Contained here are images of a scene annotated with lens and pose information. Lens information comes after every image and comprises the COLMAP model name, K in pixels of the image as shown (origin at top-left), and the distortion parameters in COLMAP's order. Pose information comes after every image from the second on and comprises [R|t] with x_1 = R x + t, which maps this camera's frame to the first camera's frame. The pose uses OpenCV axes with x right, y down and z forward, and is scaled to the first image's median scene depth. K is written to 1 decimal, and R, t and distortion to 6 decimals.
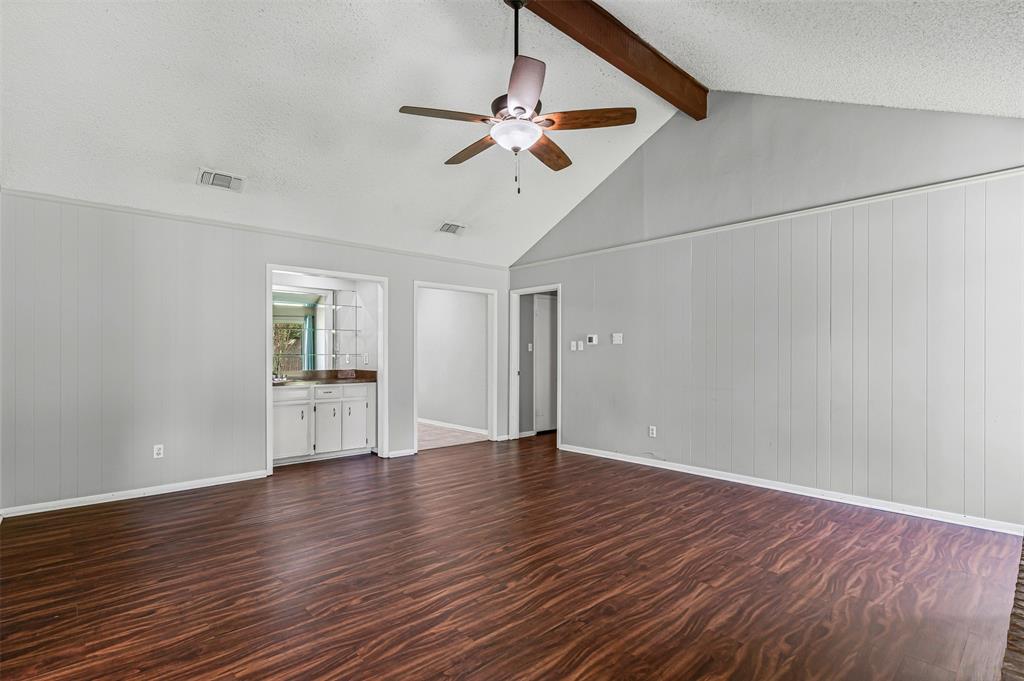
lens RADIAL K [[485.9, 0, 523.0], [0, 485.9, 352.1], [0, 0, 1]] dist [-0.002948, 0.000032]
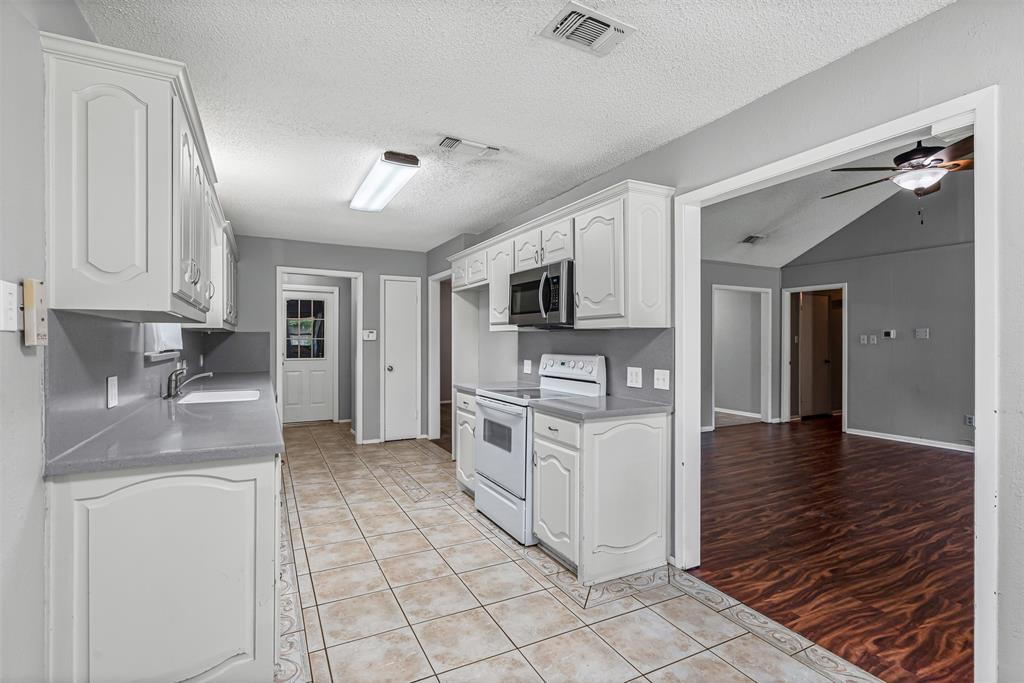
lens RADIAL K [[476.2, 0, 524.5], [0, 476.2, 340.2], [0, 0, 1]] dist [-0.003255, -0.000387]
pose [[0.965818, 0.002468, -0.259210, -0.567819], [-0.000825, 0.999979, 0.006447, -0.027773], [0.259220, -0.006013, 0.965799, -0.369419]]
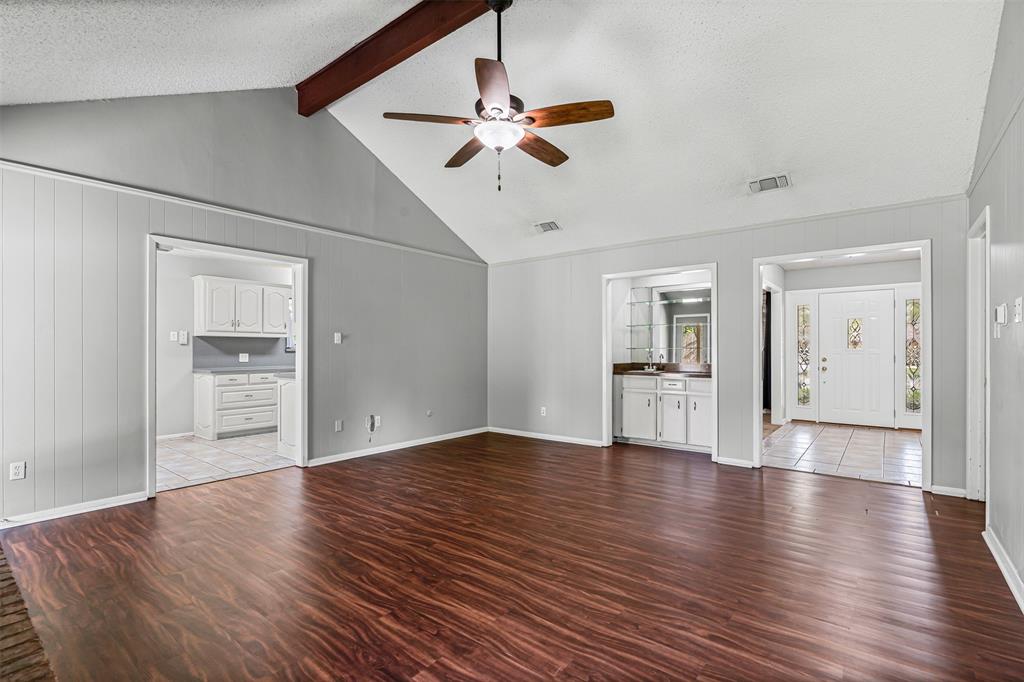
lens RADIAL K [[488.6, 0, 503.0], [0, 488.6, 348.0], [0, 0, 1]] dist [-0.003075, 0.000396]
pose [[0.137825, -0.004078, -0.990448, 0.847587], [0.007651, 0.999966, -0.003052, 0.008076], [0.990427, -0.007157, 0.137851, 0.731190]]
